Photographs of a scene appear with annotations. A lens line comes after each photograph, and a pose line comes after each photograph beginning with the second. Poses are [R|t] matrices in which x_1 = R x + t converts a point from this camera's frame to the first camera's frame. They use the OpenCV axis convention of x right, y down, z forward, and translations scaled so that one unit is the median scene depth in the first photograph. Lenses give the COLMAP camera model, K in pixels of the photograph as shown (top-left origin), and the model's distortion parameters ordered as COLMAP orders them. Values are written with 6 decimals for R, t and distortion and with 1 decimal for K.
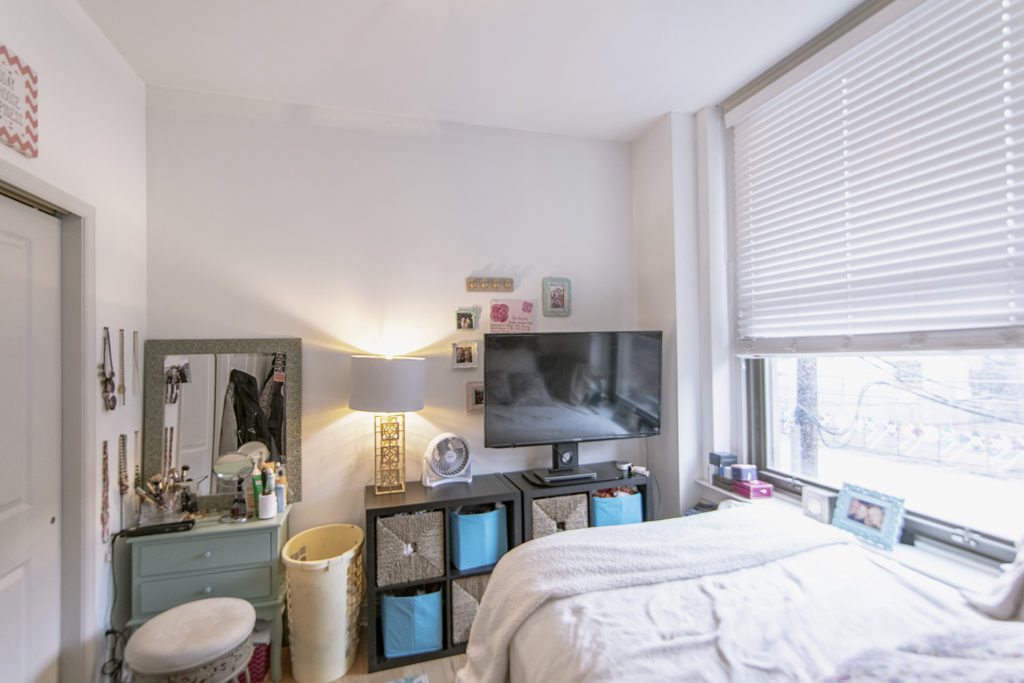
lens RADIAL K [[480.8, 0, 512.0], [0, 480.8, 341.5], [0, 0, 1]] dist [-0.000307, -0.000045]
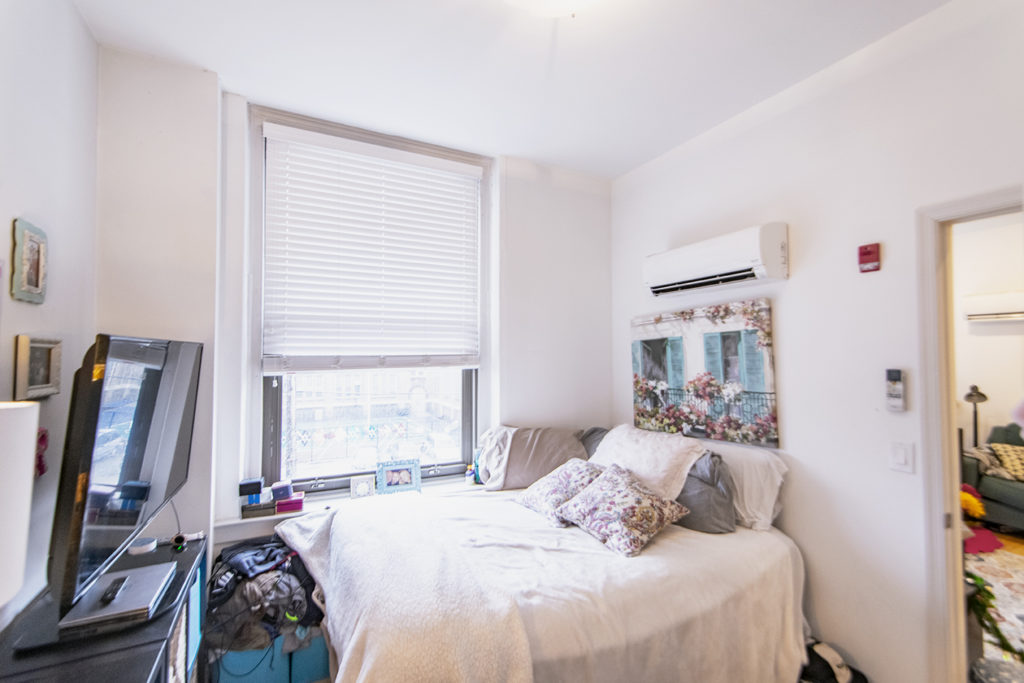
lens RADIAL K [[441.6, 0, 512.0], [0, 441.6, 341.5], [0, 0, 1]] dist [0.000758, 0.000017]
pose [[-0.174999, 0.053015, 0.983140, -0.570819], [-0.014069, 0.998313, -0.056337, 0.010892], [-0.984468, -0.023691, -0.173958, 0.759404]]
